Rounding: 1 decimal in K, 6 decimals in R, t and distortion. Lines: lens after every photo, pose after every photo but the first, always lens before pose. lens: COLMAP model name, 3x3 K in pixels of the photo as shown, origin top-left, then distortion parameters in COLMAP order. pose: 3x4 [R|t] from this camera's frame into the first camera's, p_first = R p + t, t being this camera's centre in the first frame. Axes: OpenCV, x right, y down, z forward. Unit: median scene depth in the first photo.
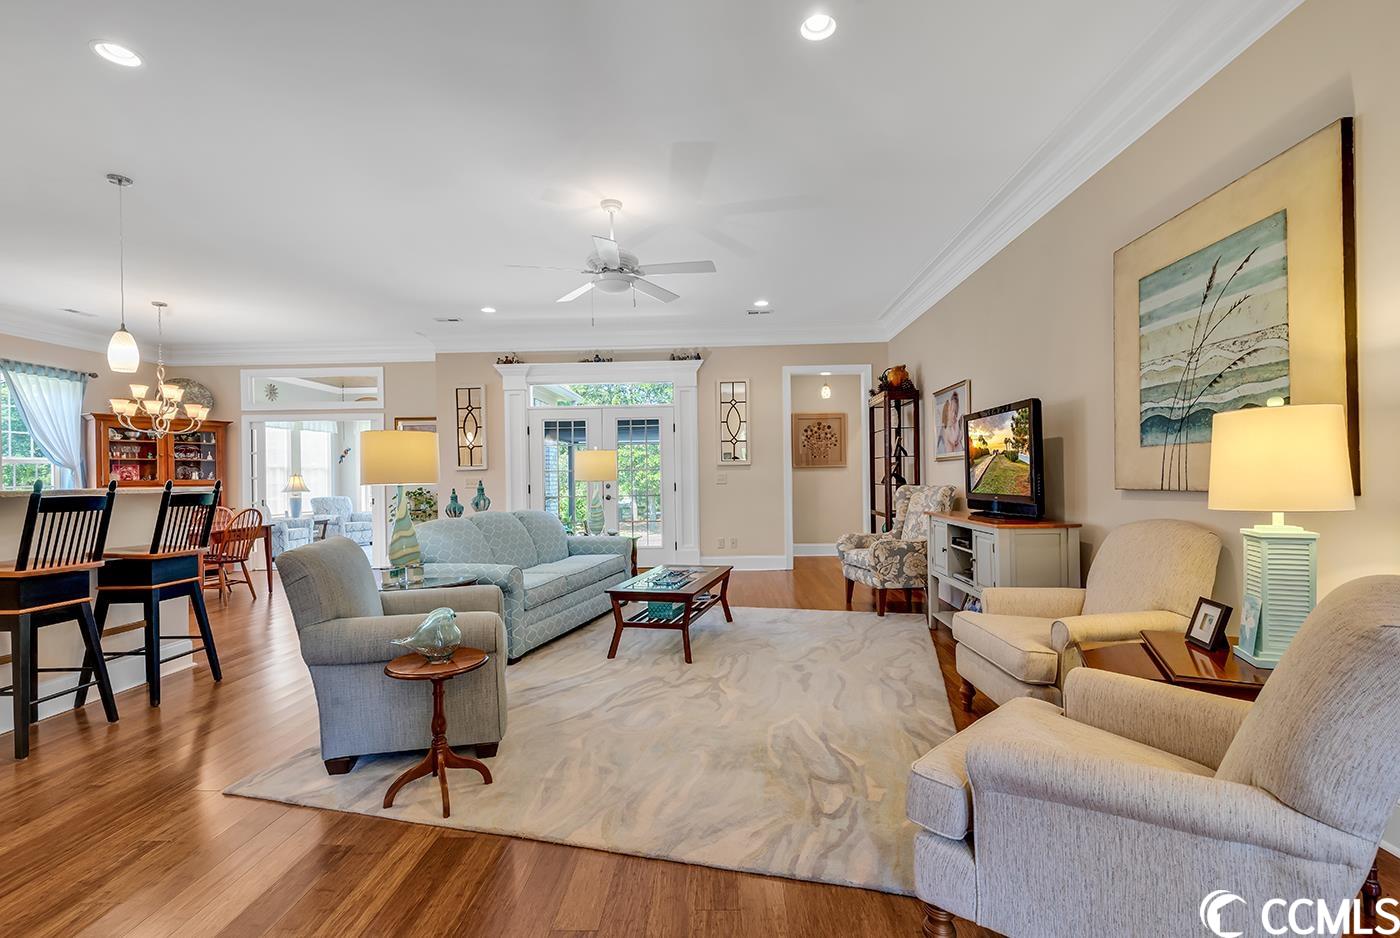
lens RADIAL K [[631.6, 0, 702.8], [0, 631.6, 474.8], [0, 0, 1]] dist [0.006254, 0.000026]
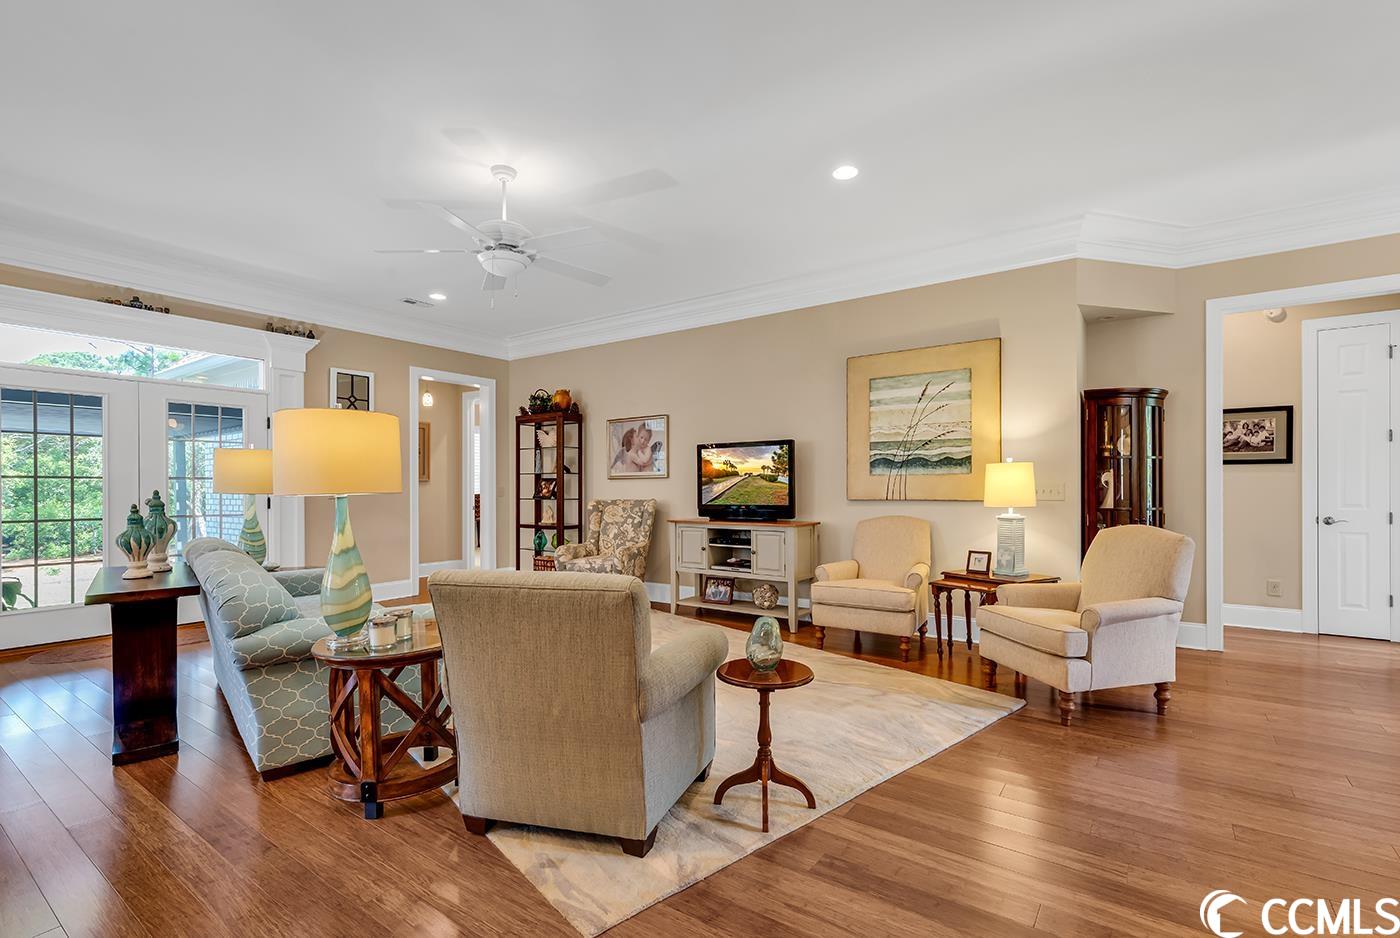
lens RADIAL K [[641.8, 0, 705.1], [0, 641.8, 489.5], [0, 0, 1]] dist [0.003341, 0.000289]
pose [[0.547652, 0.012837, 0.836608, -0.535497], [-0.009057, 0.999915, -0.009415, 0.008113], [-0.836657, -0.002421, 0.547721, 0.215852]]
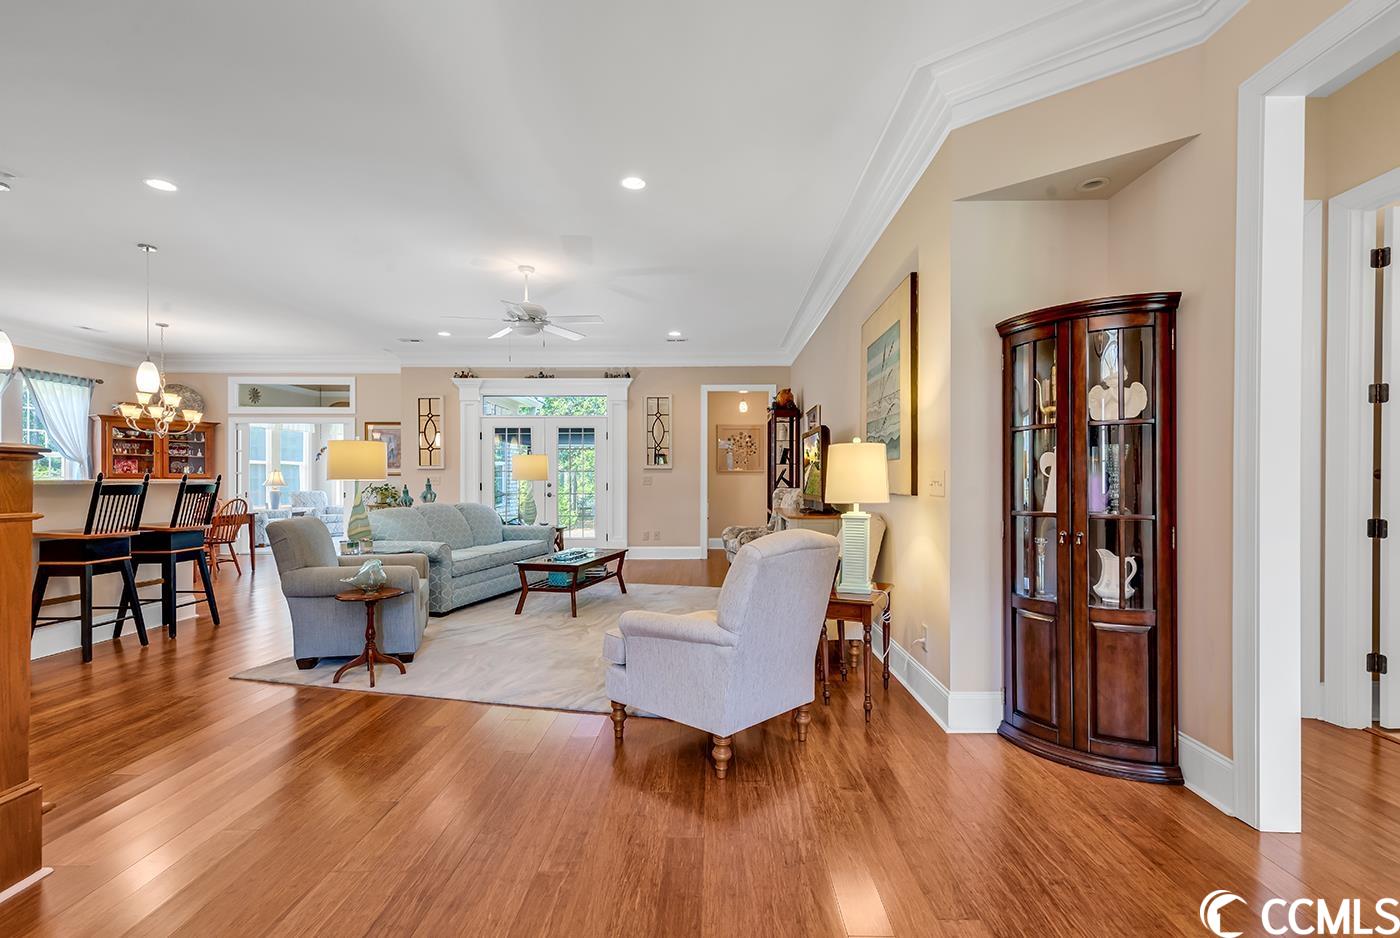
lens RADIAL K [[638.9, 0, 704.5], [0, 638.9, 479.8], [0, 0, 1]] dist [0.006998, 0.000142]
pose [[0.999653, 0.016911, 0.020218, 0.150827], [-0.017011, 0.999844, 0.004804, -0.002983], [-0.020133, -0.005146, 0.999784, -0.243403]]
